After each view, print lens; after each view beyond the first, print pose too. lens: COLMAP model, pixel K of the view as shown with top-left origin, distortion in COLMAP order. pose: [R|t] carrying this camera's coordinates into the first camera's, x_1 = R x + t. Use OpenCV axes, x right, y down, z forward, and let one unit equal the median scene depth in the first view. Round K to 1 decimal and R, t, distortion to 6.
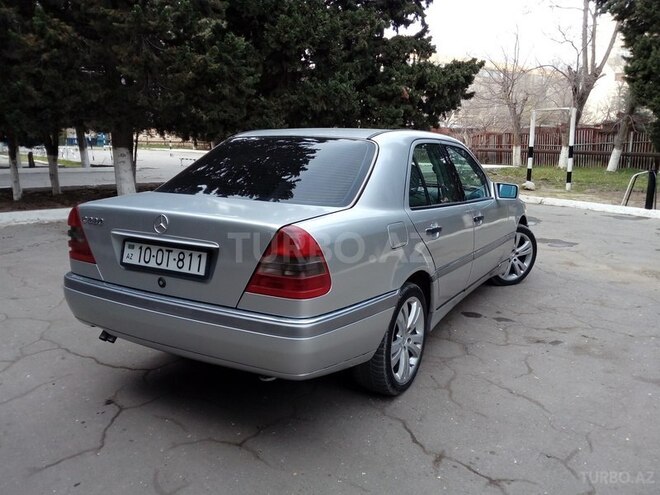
lens RADIAL K [[546.3, 0, 330.0], [0, 546.3, 247.5], [0, 0, 1]] dist [-0.006510, -0.009024]
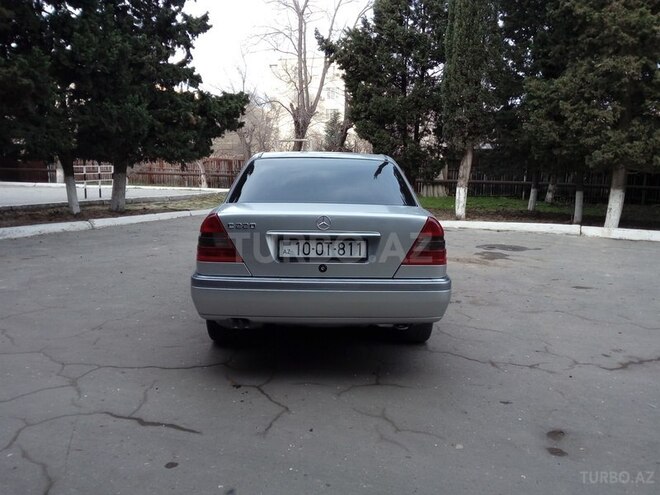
lens RADIAL K [[541.7, 0, 338.1], [0, 541.7, 248.6], [0, 0, 1]] dist [0.087111, -0.175752]
pose [[0.847632, -0.070096, 0.525934, -0.805899], [0.093641, 0.995439, -0.018248, 0.037668], [-0.522256, 0.064716, 0.850330, -0.099136]]
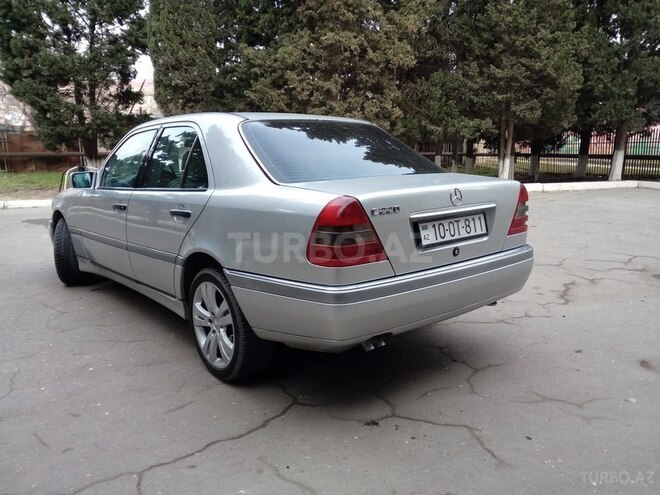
lens RADIAL K [[541.7, 0, 338.1], [0, 541.7, 248.6], [0, 0, 1]] dist [0.087111, -0.175752]
pose [[0.323184, -0.189392, 0.927191, -1.169983], [0.193350, 0.972316, 0.131215, -0.108882], [-0.926373, 0.136866, 0.350856, 0.709412]]
